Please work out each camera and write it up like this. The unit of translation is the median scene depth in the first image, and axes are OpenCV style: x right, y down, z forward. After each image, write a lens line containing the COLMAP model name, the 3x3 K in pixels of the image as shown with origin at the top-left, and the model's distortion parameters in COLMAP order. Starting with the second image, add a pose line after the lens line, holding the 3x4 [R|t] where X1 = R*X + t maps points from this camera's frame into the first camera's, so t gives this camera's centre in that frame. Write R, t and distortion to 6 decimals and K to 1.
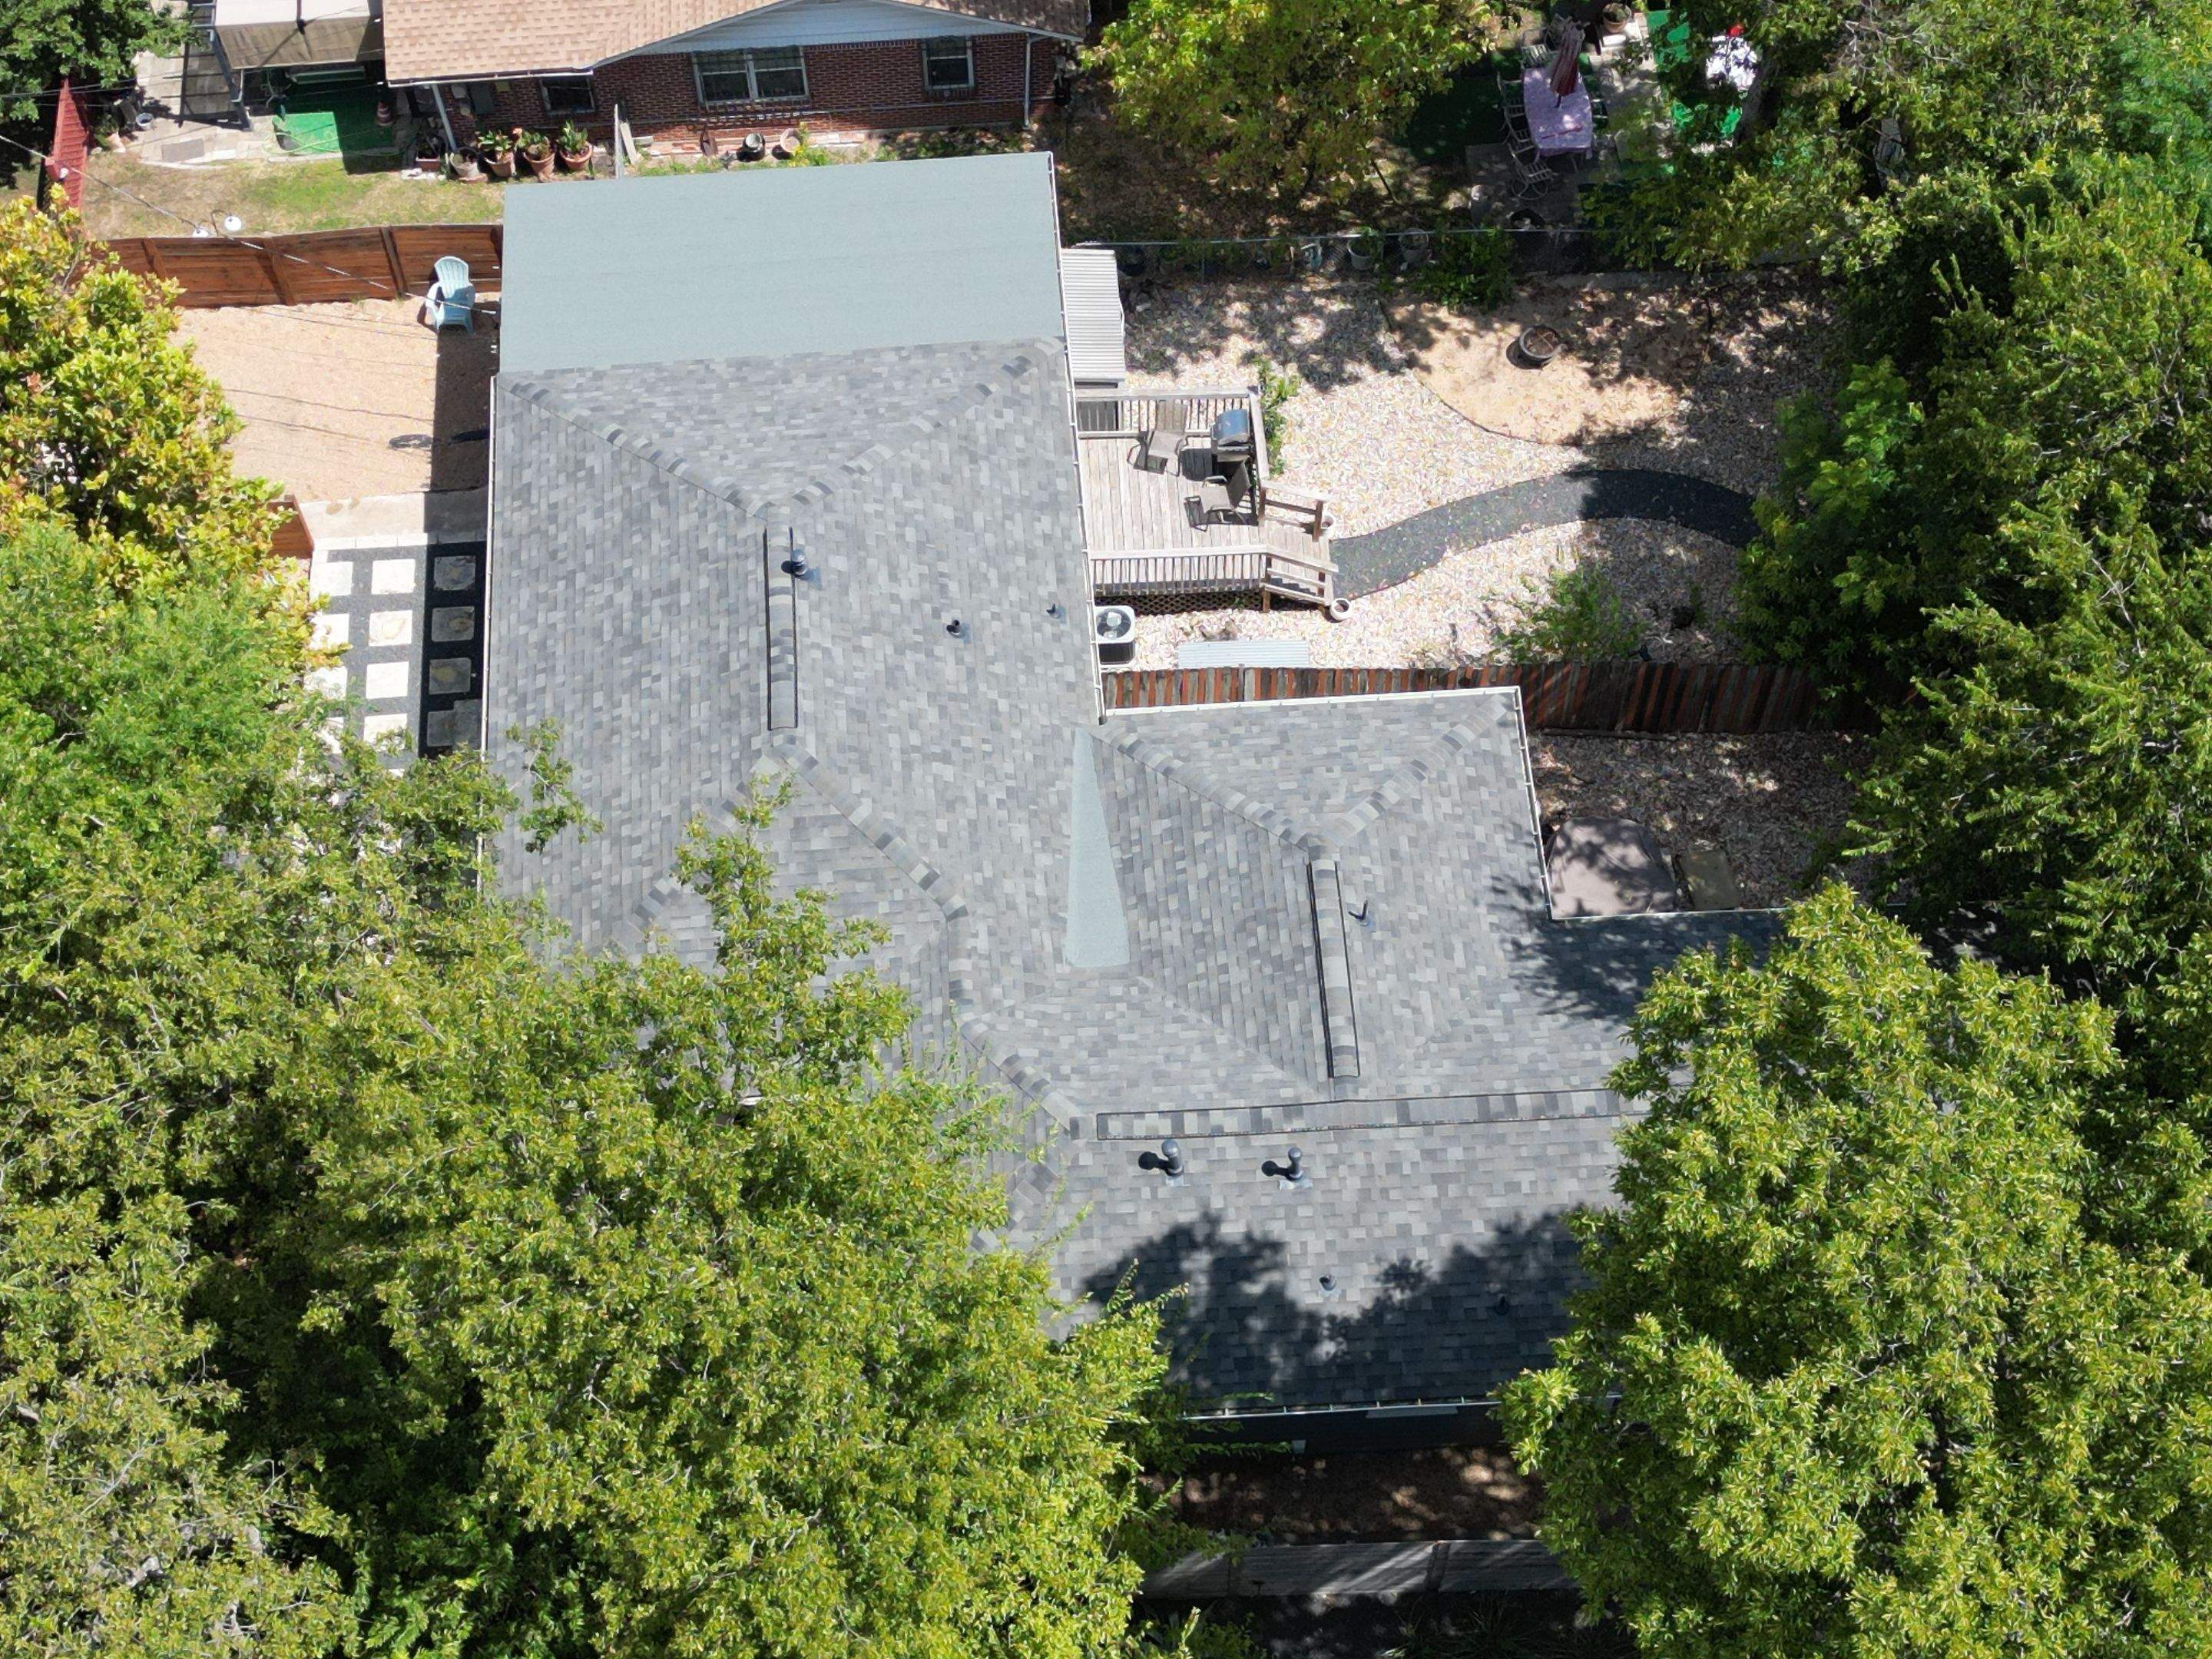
lens RADIAL K [[3074.5, 0, 1101.6], [0, 3074.5, 829.4], [0, 0, 1]] dist [0.186693, -0.562404]
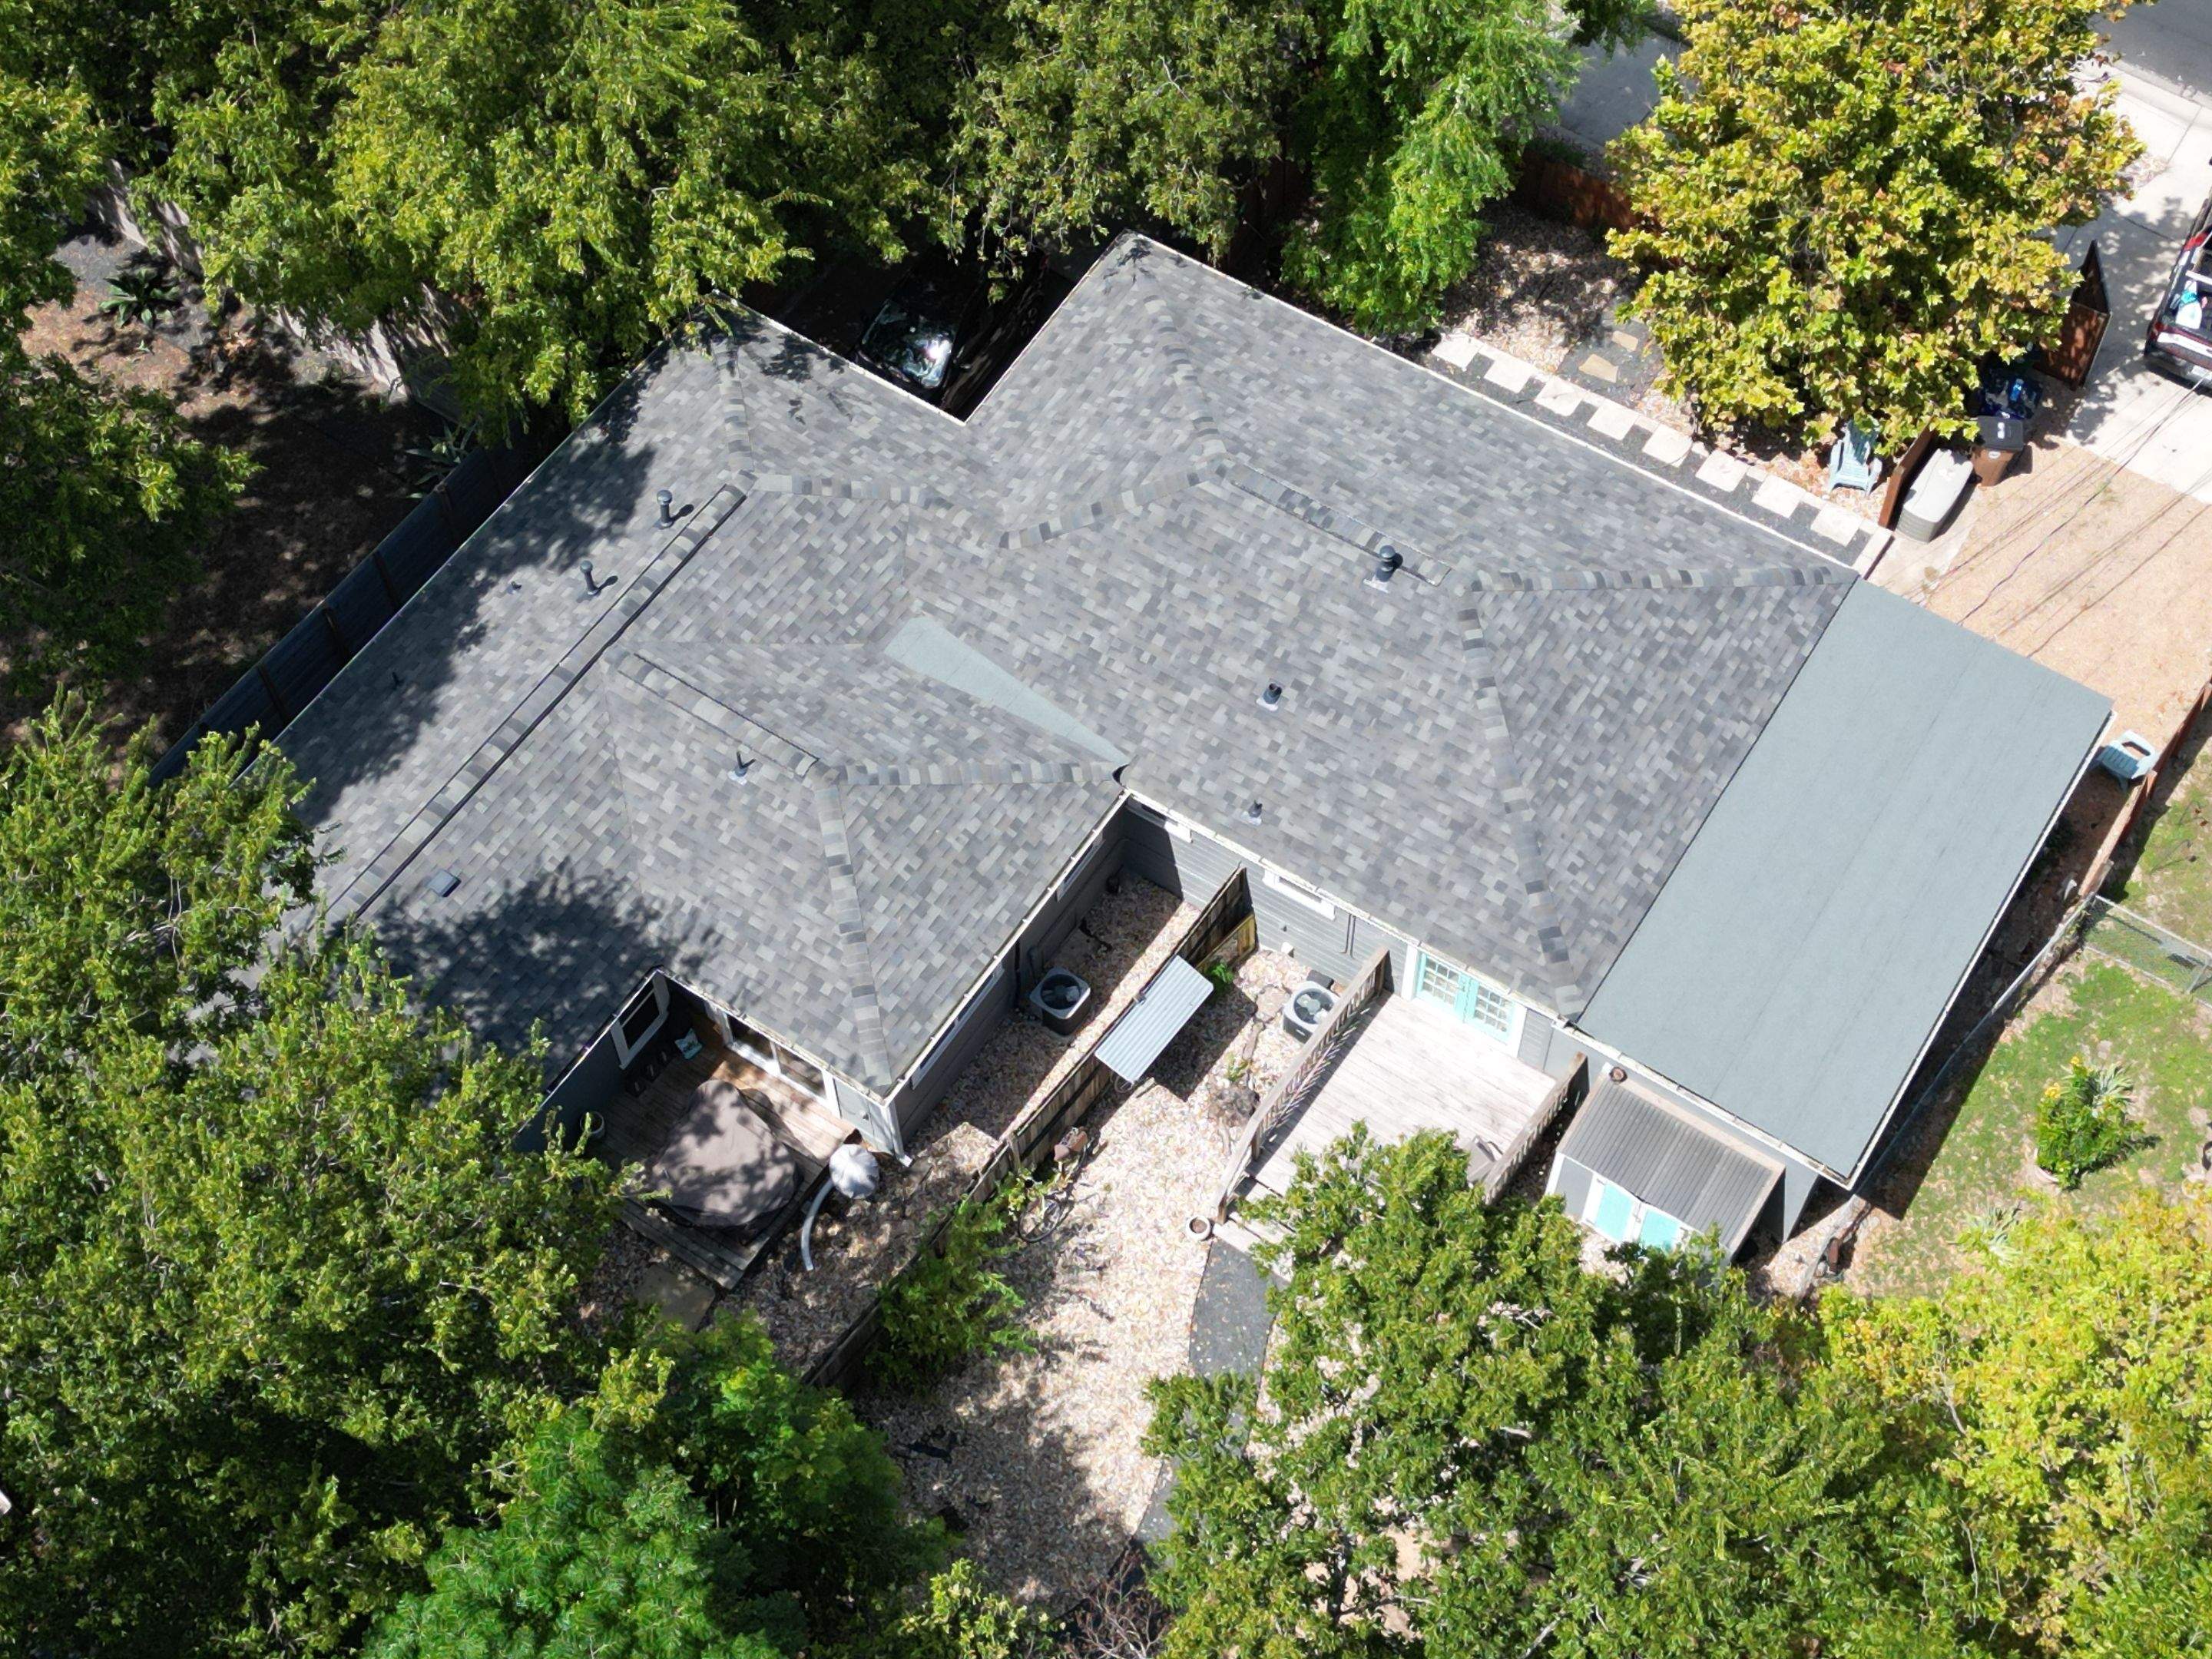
lens RADIAL K [[3074.5, 0, 1101.6], [0, 3074.5, 829.4], [0, 0, 1]] dist [0.186693, -0.562404]
pose [[-0.603295, 0.694926, -0.391296, 0.372094], [-0.670065, -0.175604, 0.721232, -0.691810], [0.432490, 0.697309, 0.571587, 0.412135]]
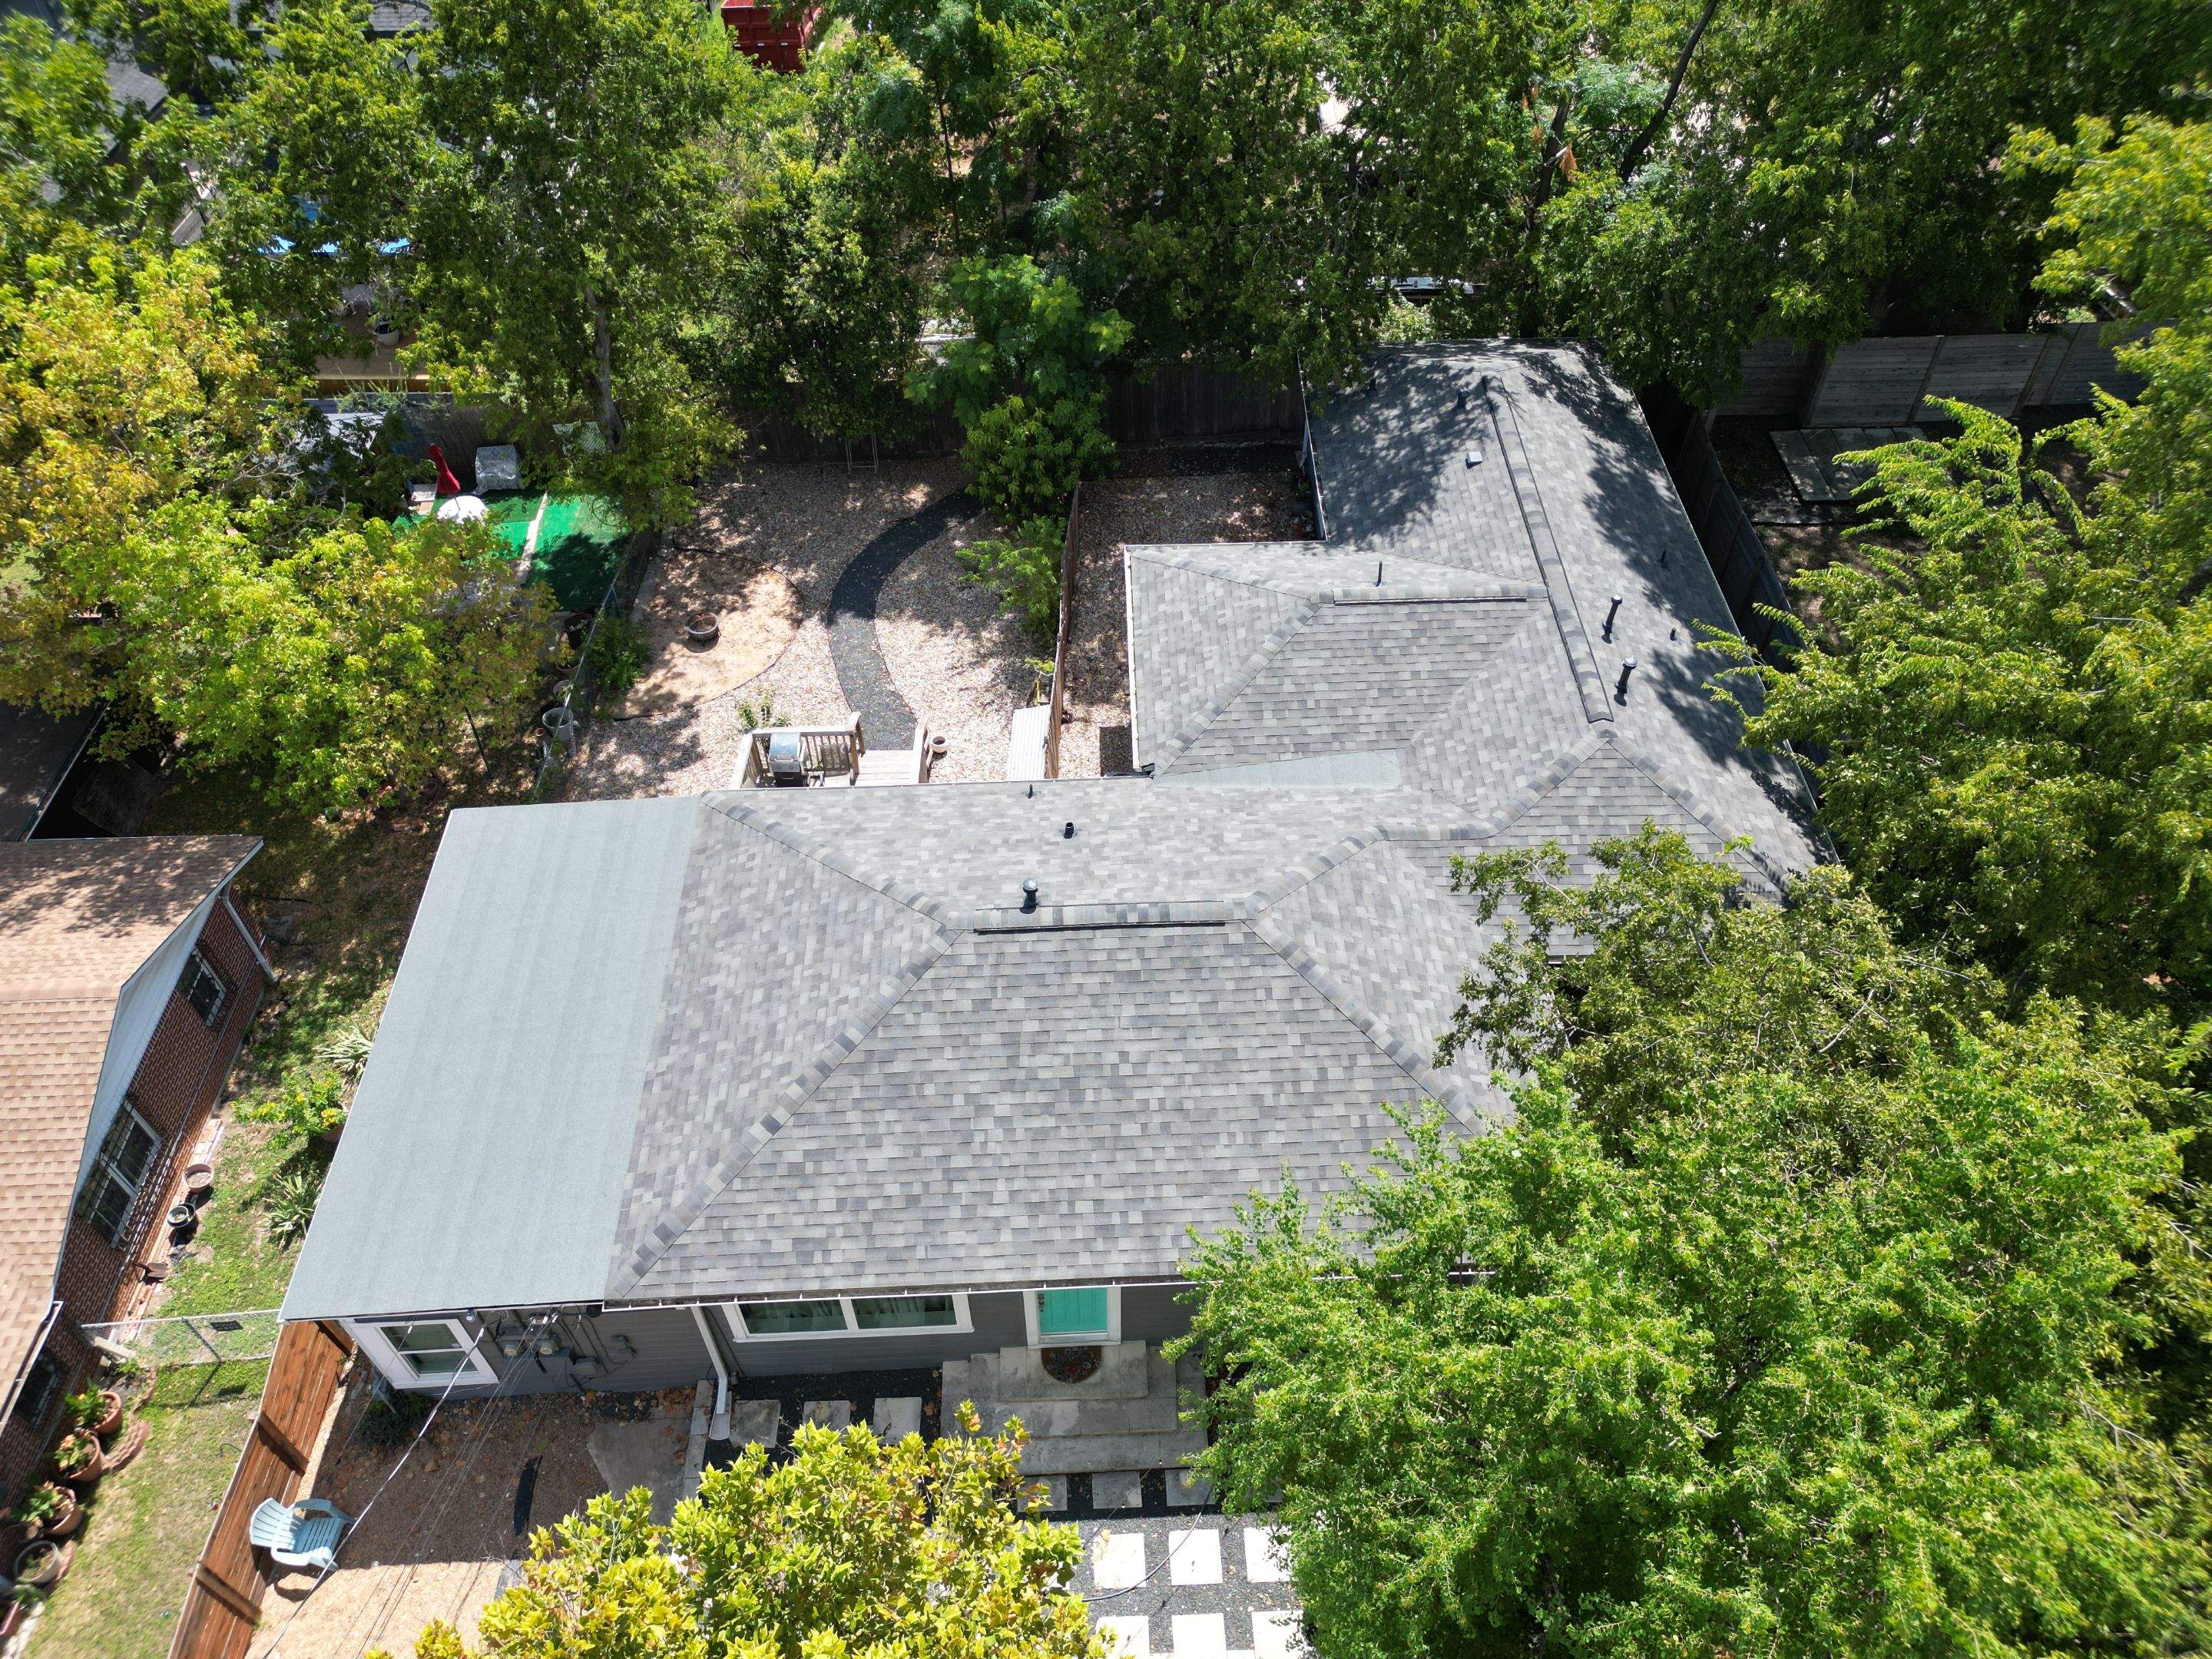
lens RADIAL K [[1539.0, 0, 1103.9], [0, 1539.0, 834.3], [0, 0, 1]] dist [0.087020, -0.094193]
pose [[0.040840, -0.727208, 0.685202, -0.378364], [0.864431, 0.369637, 0.340775, -0.216937], [-0.501091, 0.578392, 0.643716, 0.608415]]
